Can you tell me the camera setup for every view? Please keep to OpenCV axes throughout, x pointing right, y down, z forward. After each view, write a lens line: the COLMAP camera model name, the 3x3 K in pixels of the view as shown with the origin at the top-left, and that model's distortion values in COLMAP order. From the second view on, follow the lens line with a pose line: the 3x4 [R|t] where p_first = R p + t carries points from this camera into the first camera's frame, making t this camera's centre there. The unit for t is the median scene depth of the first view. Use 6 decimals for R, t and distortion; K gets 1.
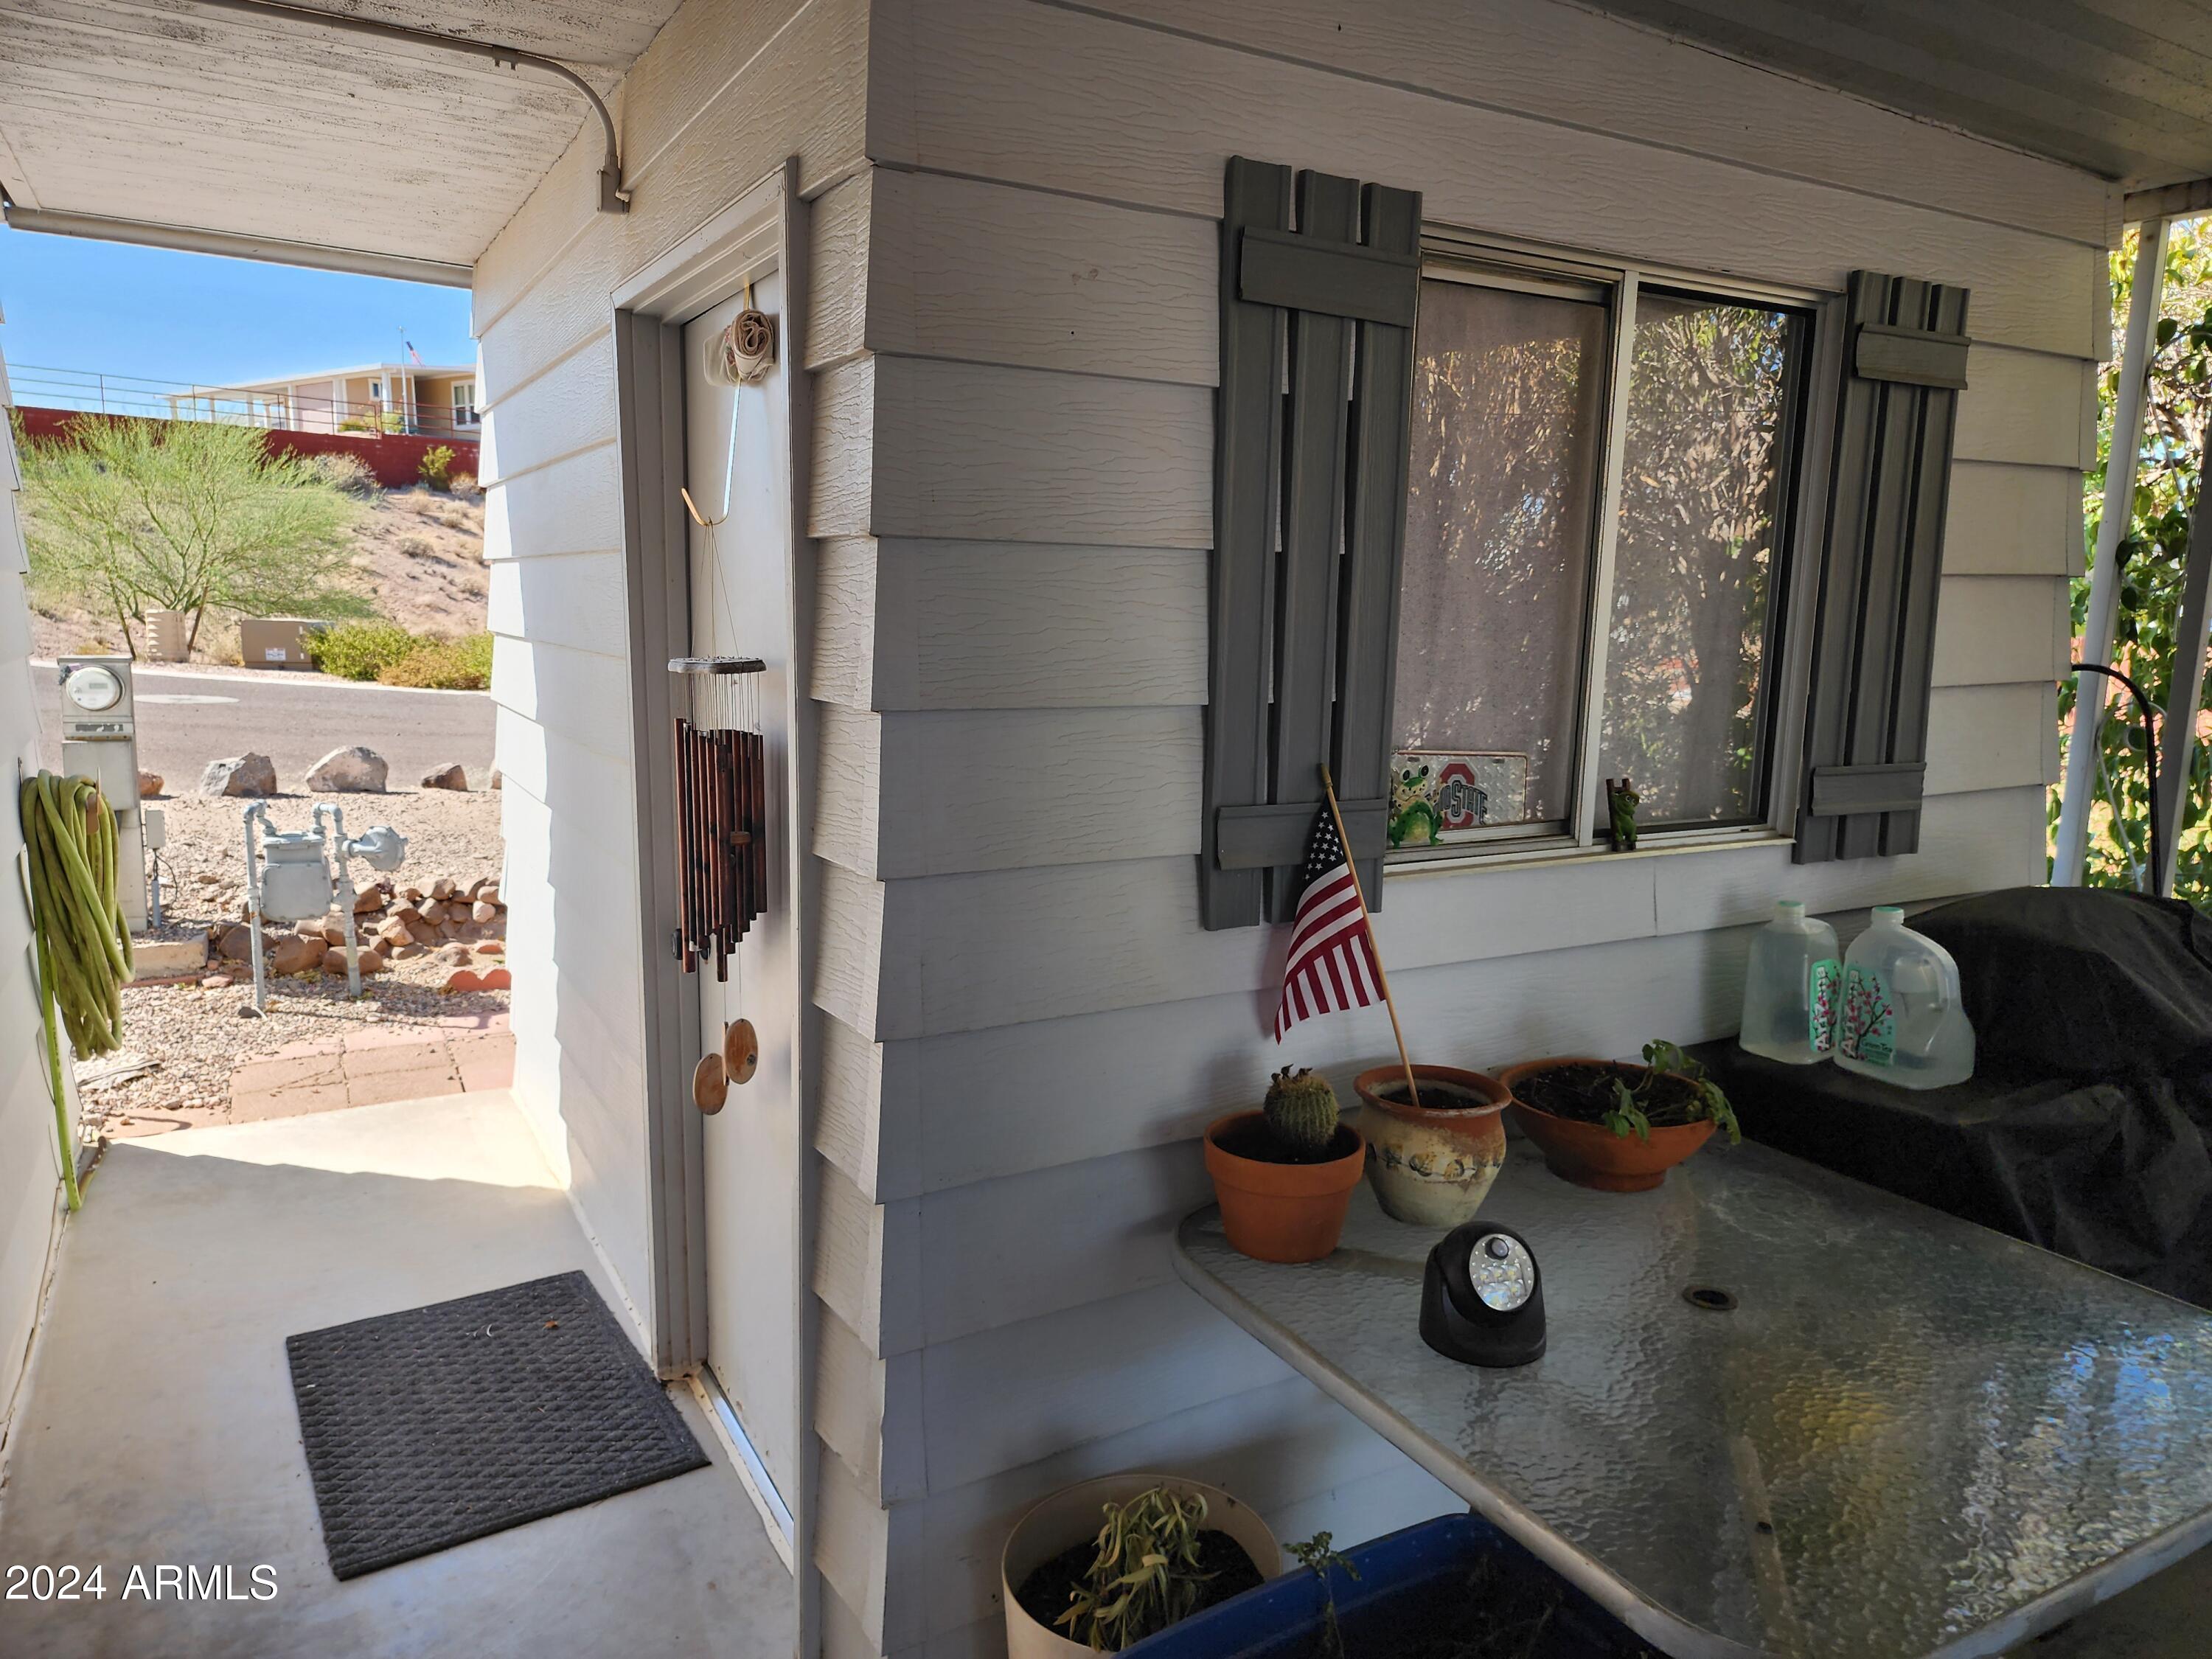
lens RADIAL K [[1509.9, 0, 1106.0], [0, 1509.9, 829.5], [0, 0, 1]] dist [0.114637, -0.257586]
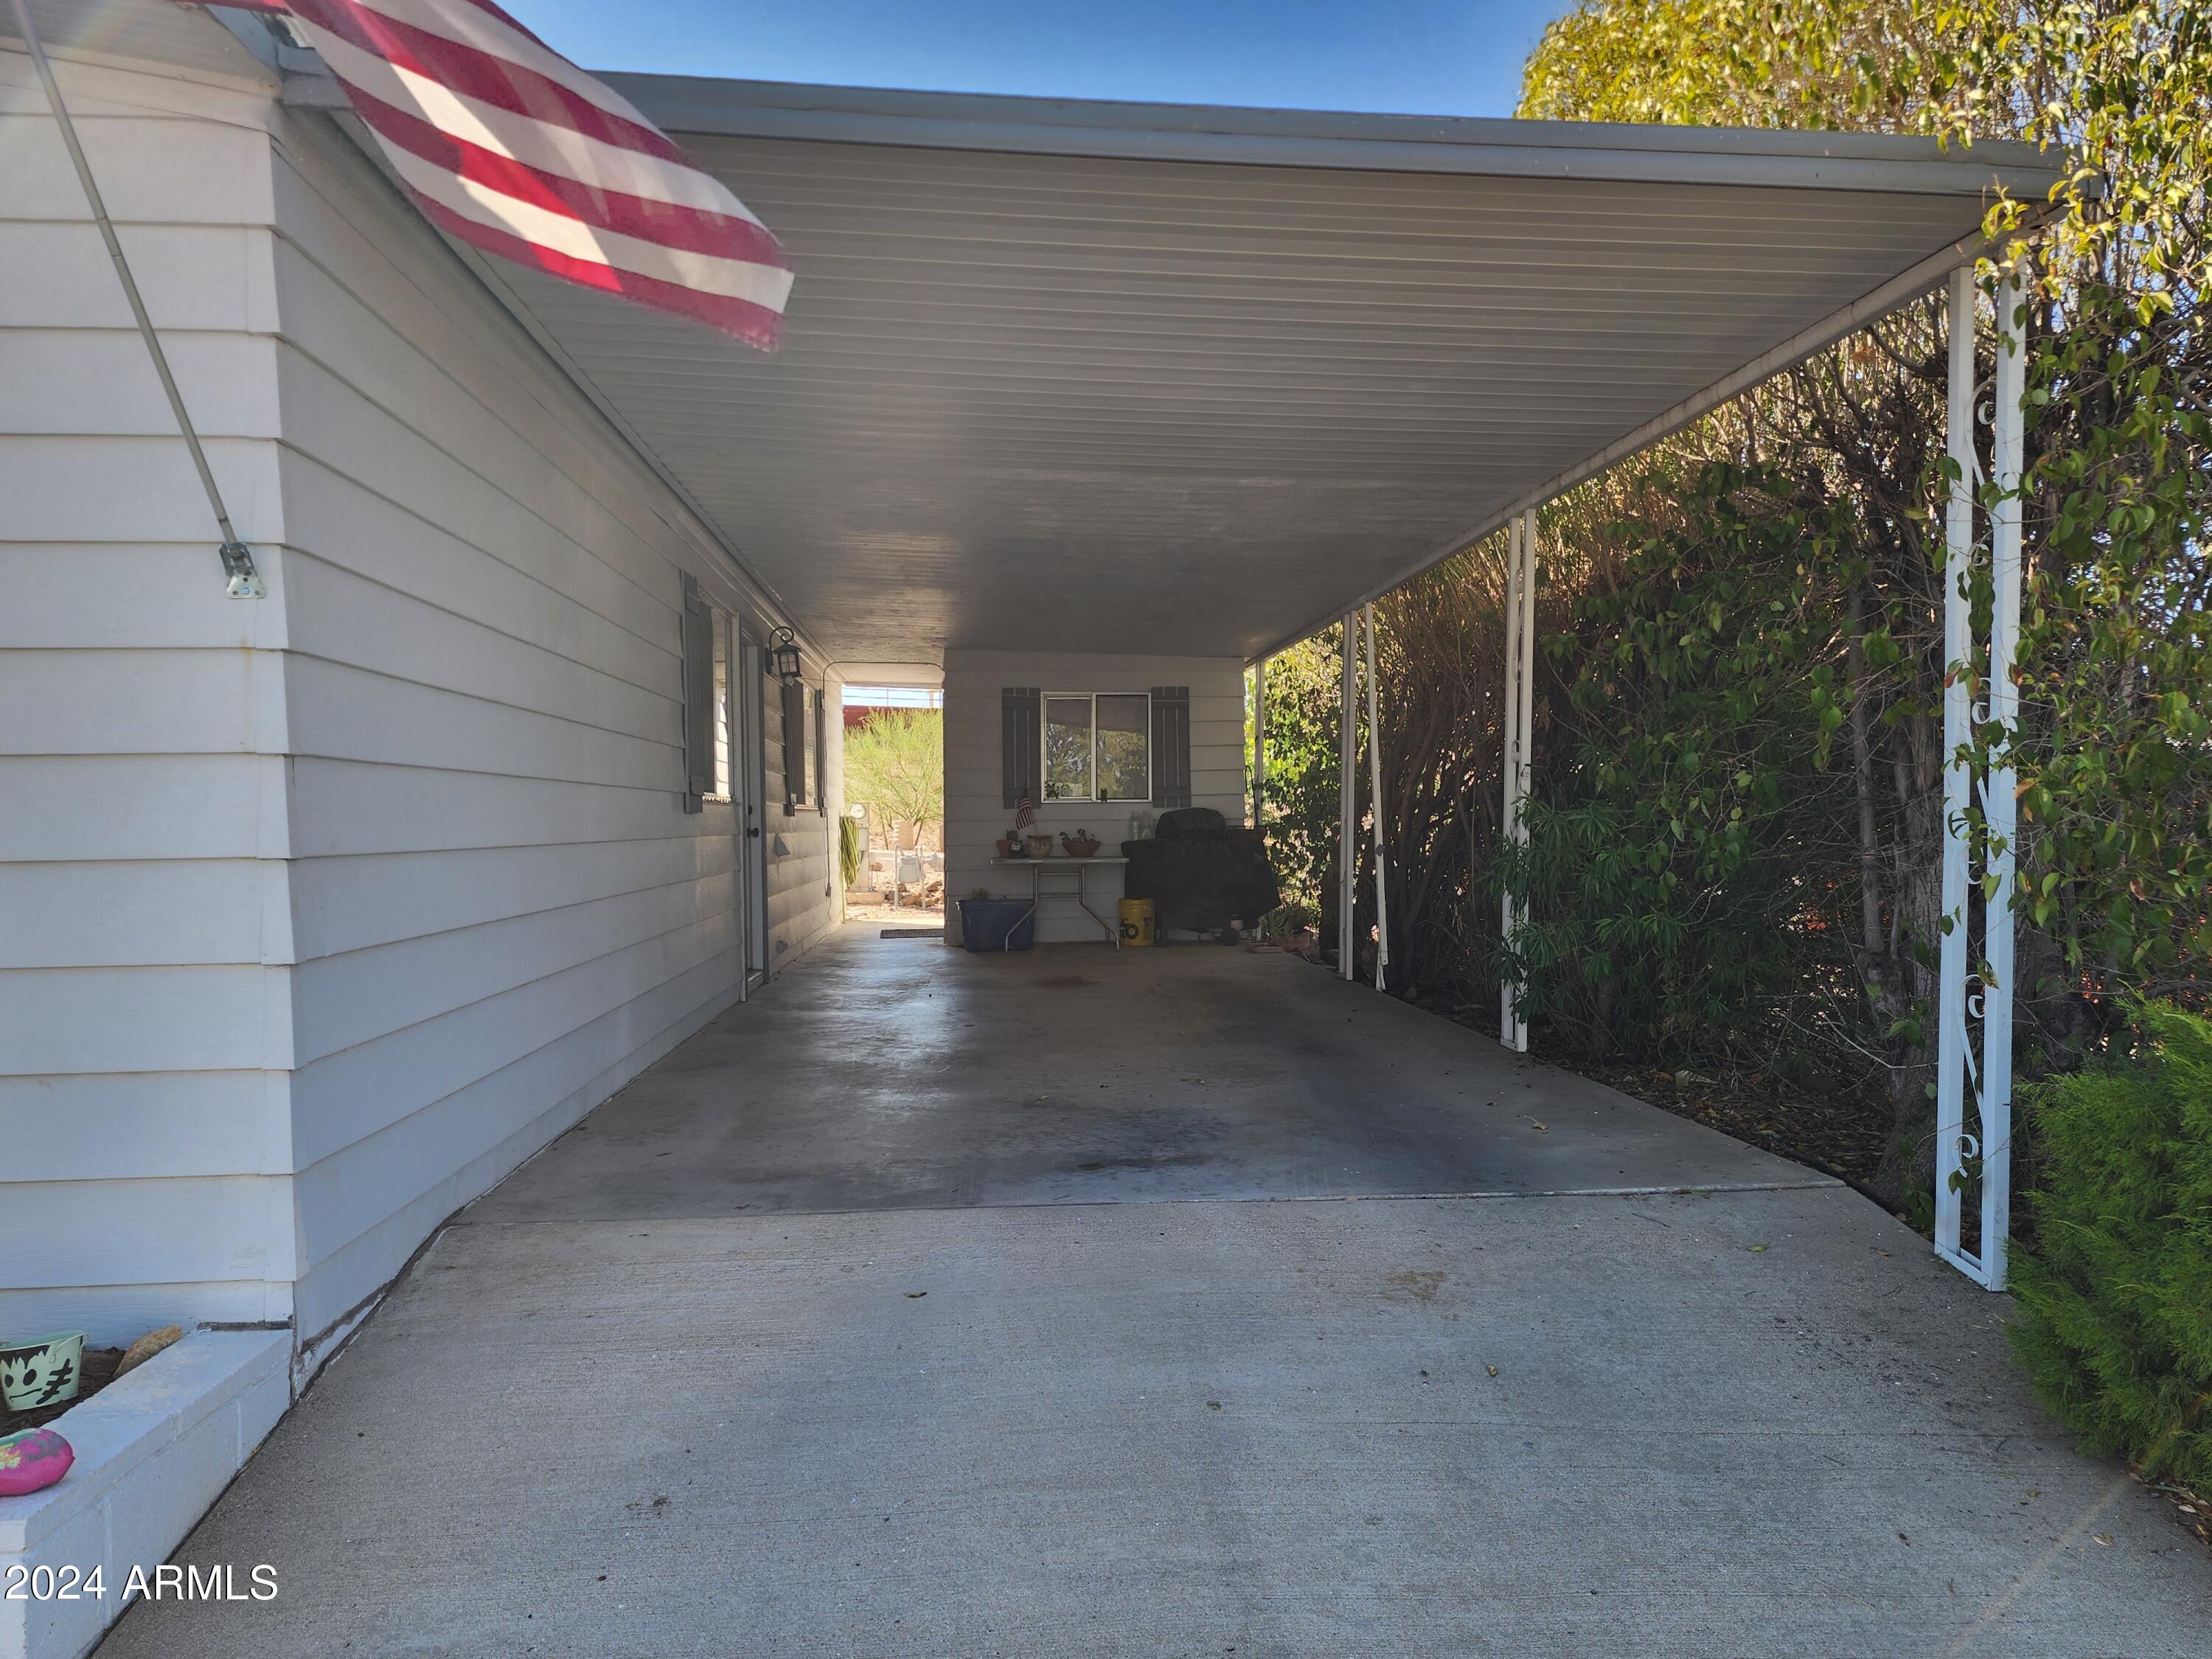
lens RADIAL K [[1472.4, 0, 1138.7], [0, 1472.4, 844.5], [0, 0, 1]] dist [0.065356, -0.063665]
pose [[0.916666, -0.015122, -0.399369, 2.223821], [-0.044303, 0.989280, -0.139147, 0.772308], [0.397192, 0.145244, 0.906169, -3.130894]]
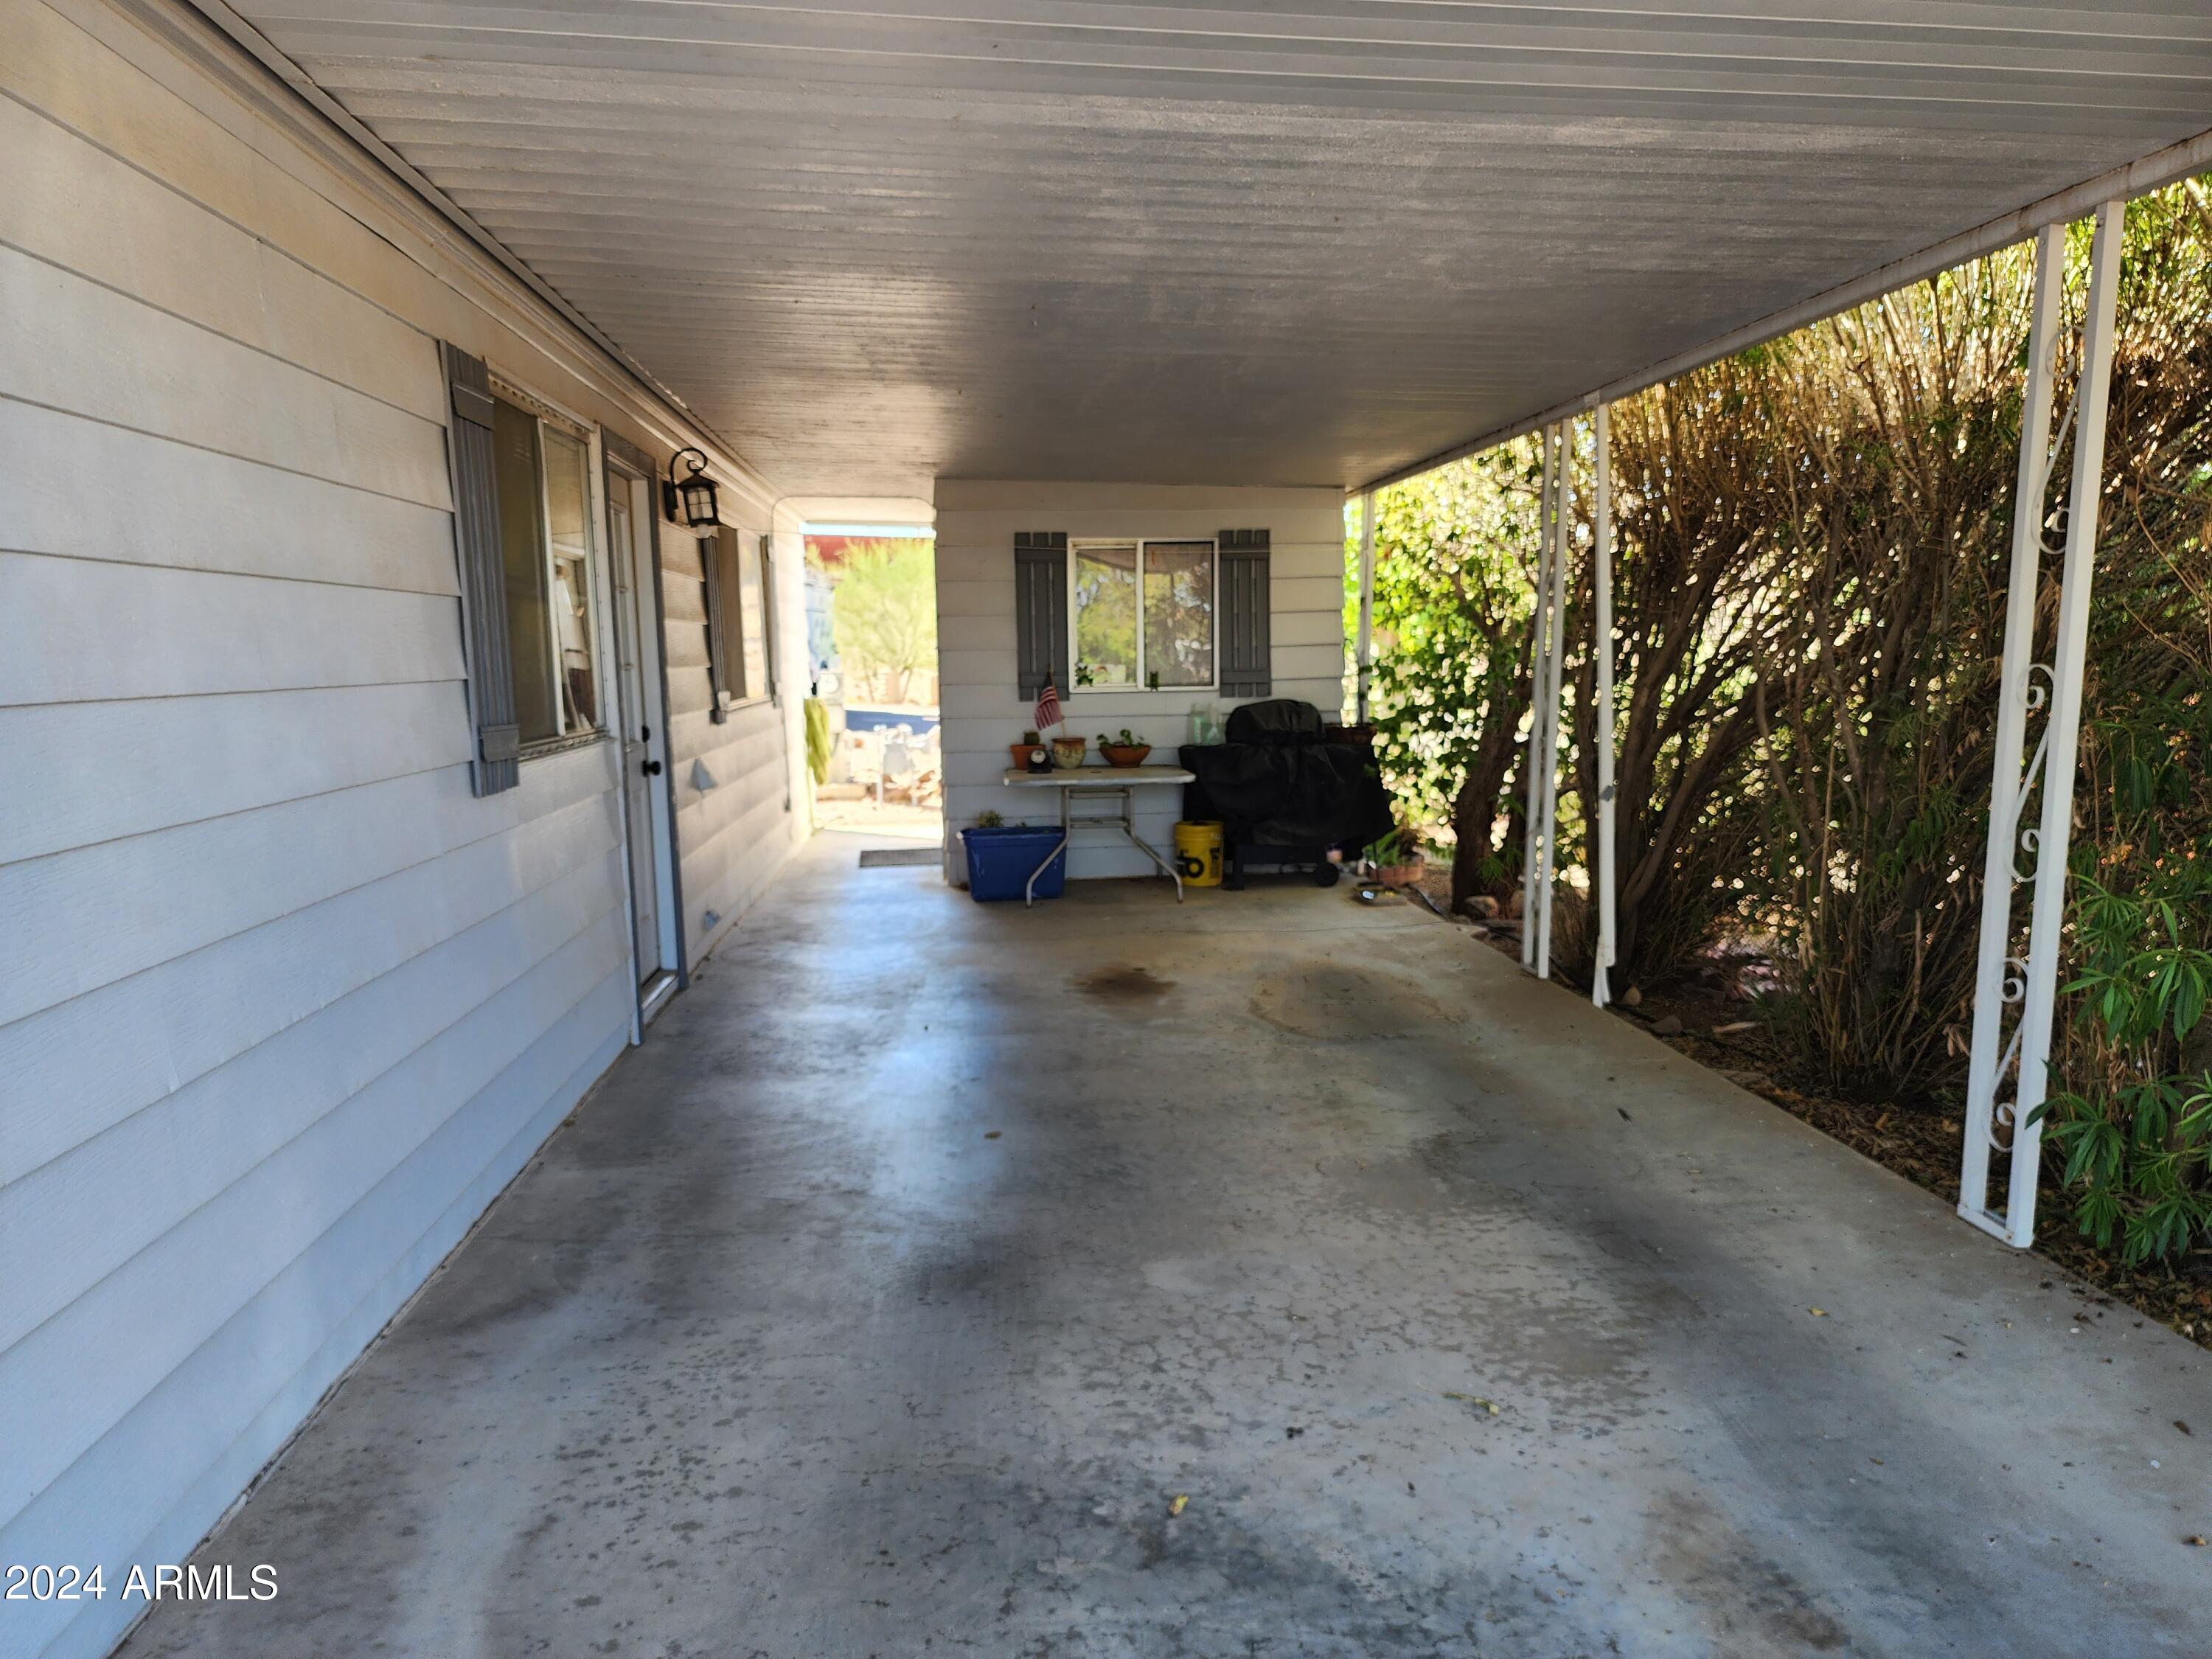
lens RADIAL K [[1485.9, 0, 1121.6], [0, 1485.9, 832.7], [0, 0, 1]] dist [0.212548, -0.350461]
pose [[0.913903, 0.022595, -0.405303, 1.632763], [-0.038891, 0.998730, -0.032015, 0.451132], [0.404065, 0.045021, 0.913622, -2.201903]]
